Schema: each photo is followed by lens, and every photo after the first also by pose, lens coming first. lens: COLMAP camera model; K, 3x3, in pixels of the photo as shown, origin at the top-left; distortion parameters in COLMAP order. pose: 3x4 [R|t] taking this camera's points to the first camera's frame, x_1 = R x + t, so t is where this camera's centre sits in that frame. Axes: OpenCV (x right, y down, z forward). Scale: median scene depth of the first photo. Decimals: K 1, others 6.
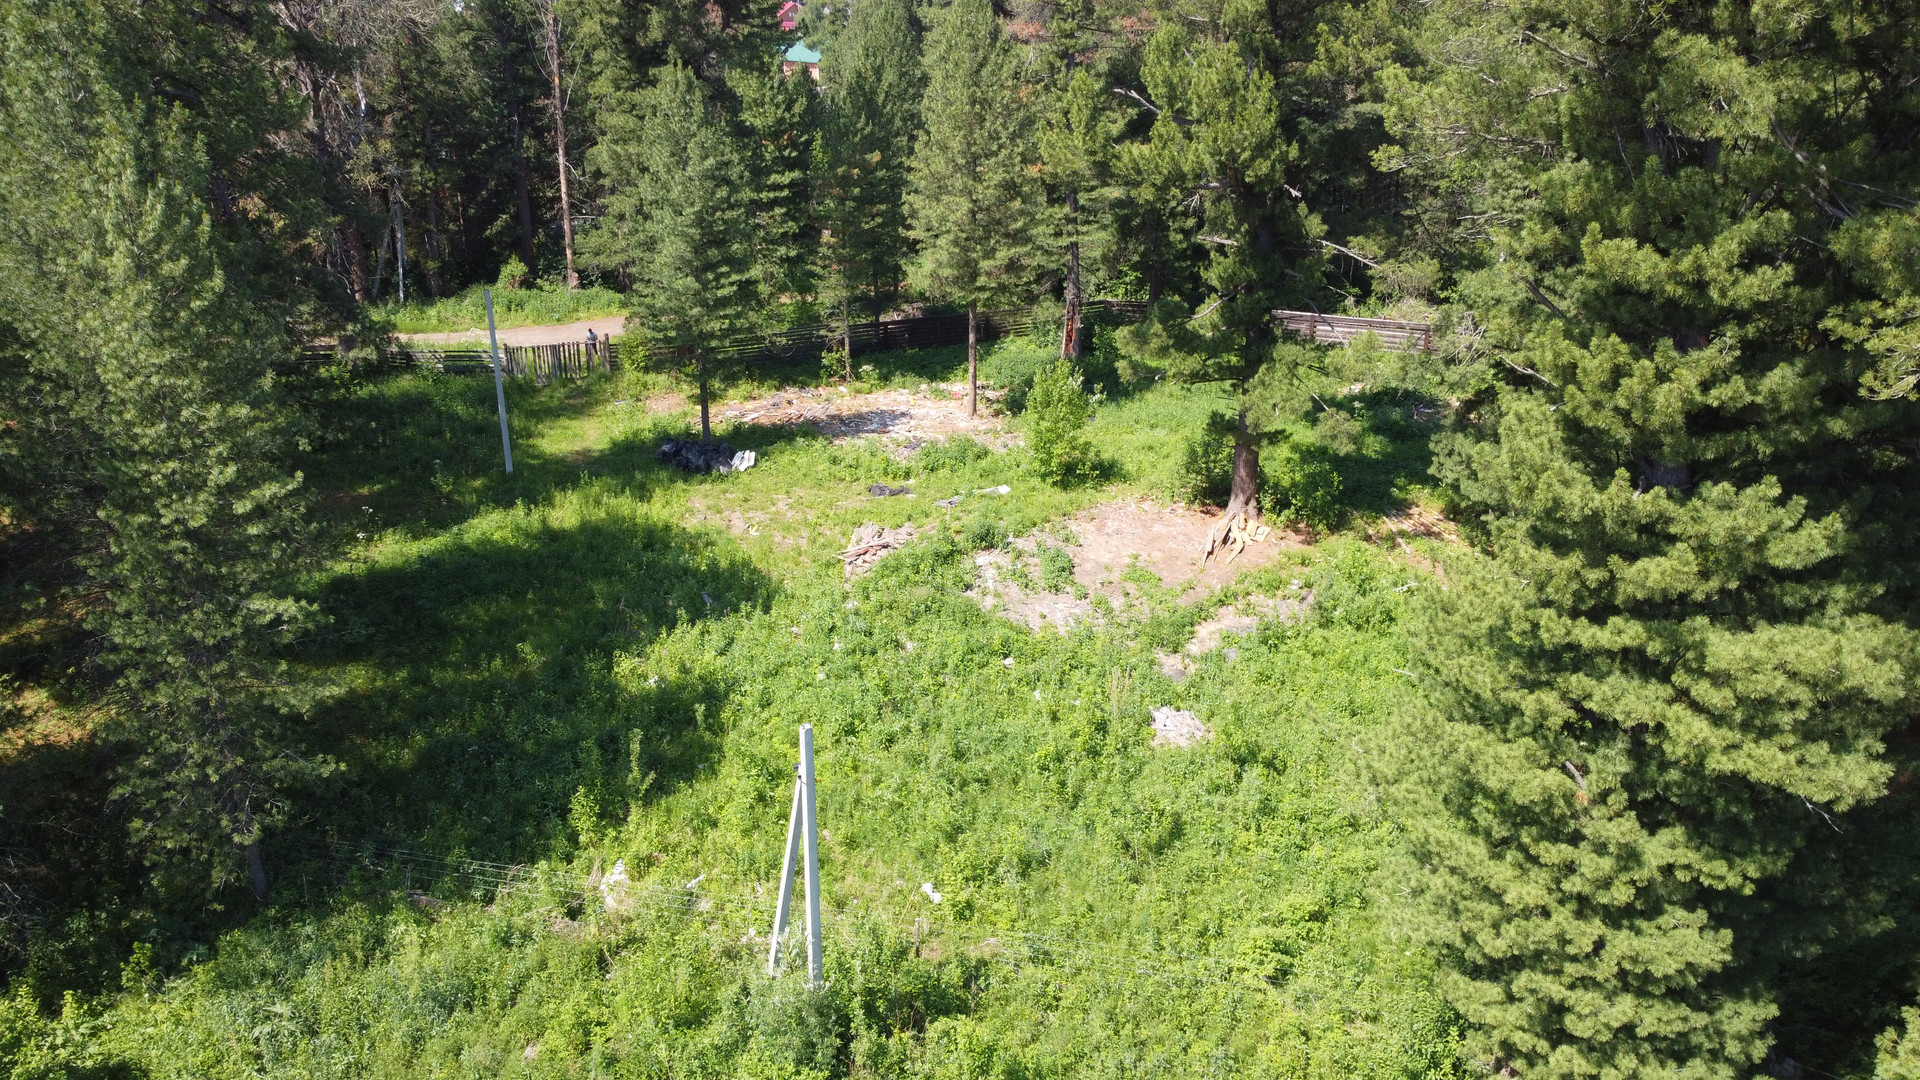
lens RADIAL K [[1409.6, 0, 968.3], [0, 1409.6, 538.0], [0, 0, 1]] dist [-0.014570, -0.001724]
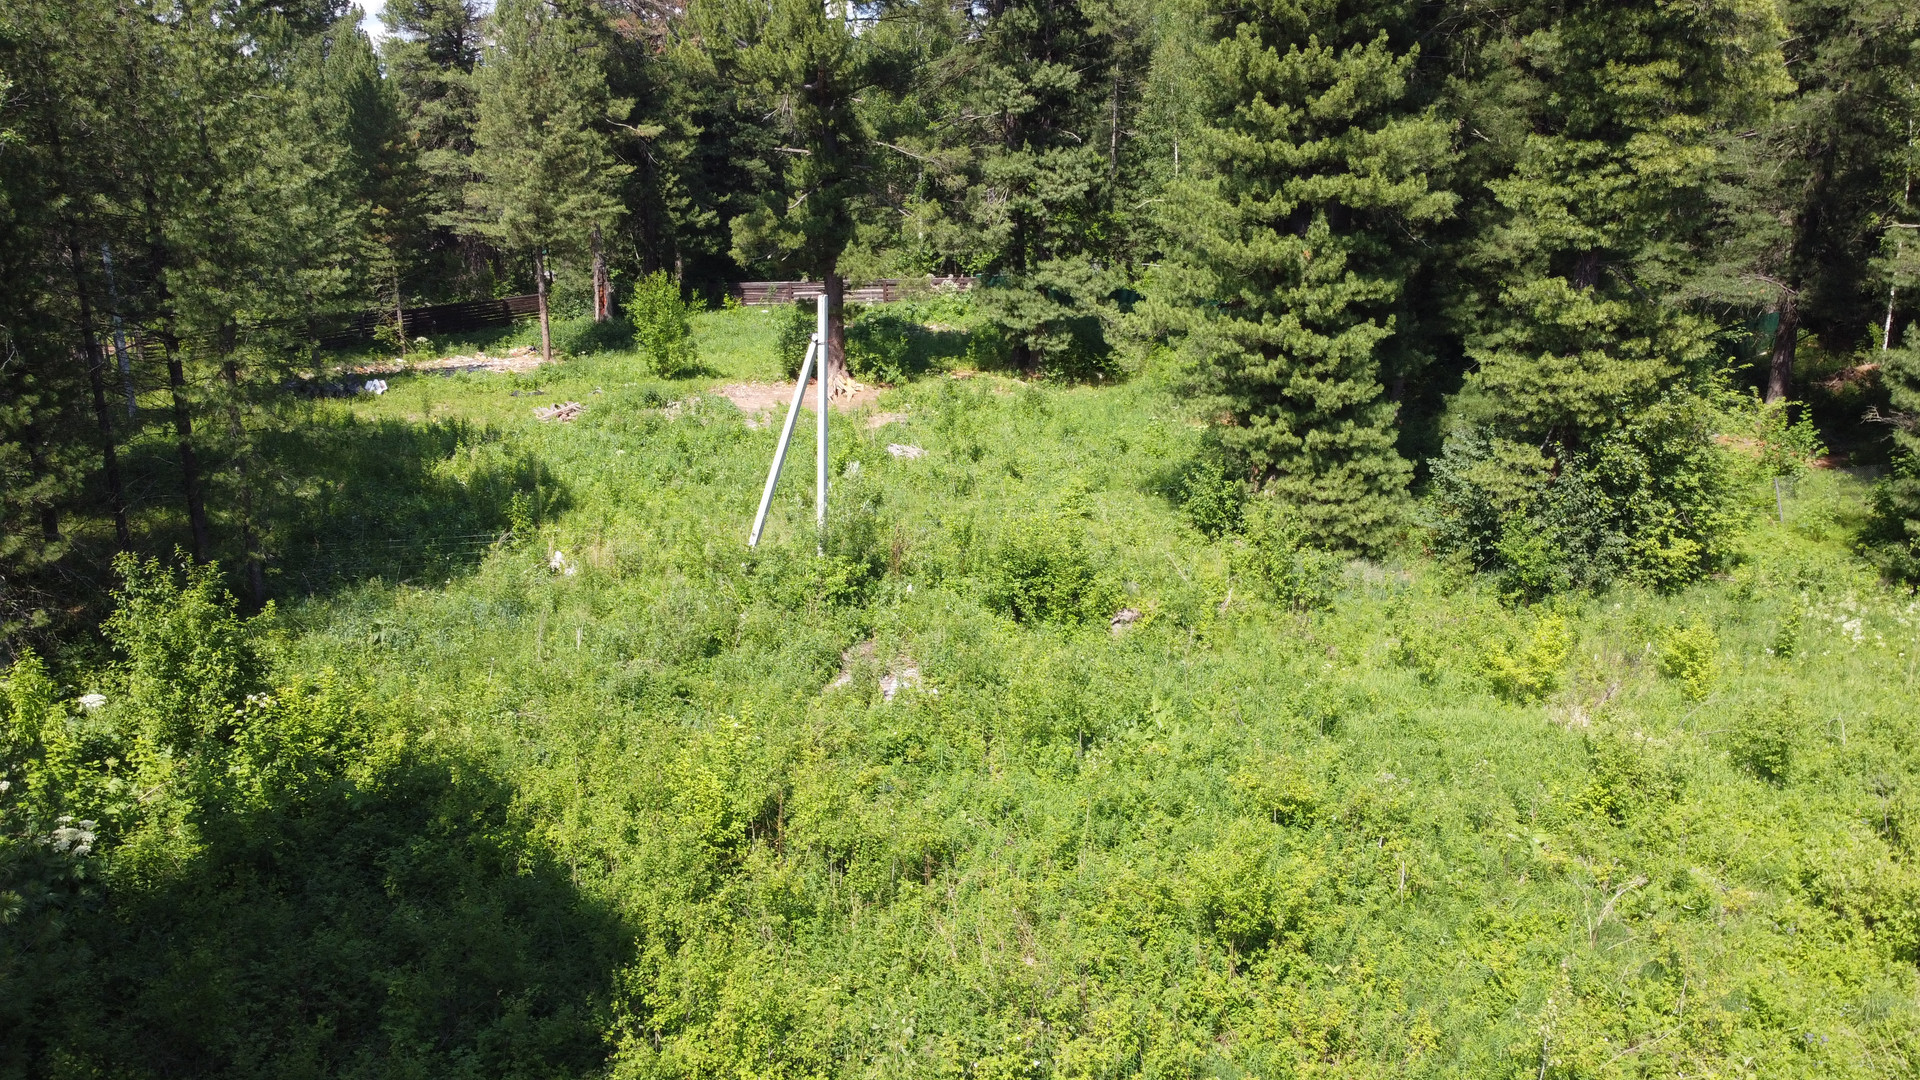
lens RADIAL K [[1409.6, 0, 968.3], [0, 1409.6, 538.0], [0, 0, 1]] dist [-0.014570, -0.001724]
pose [[0.865961, -0.143728, 0.479013, -0.300514], [0.196003, 0.978725, -0.060669, 0.207486], [-0.460102, 0.146425, 0.875709, -0.098337]]
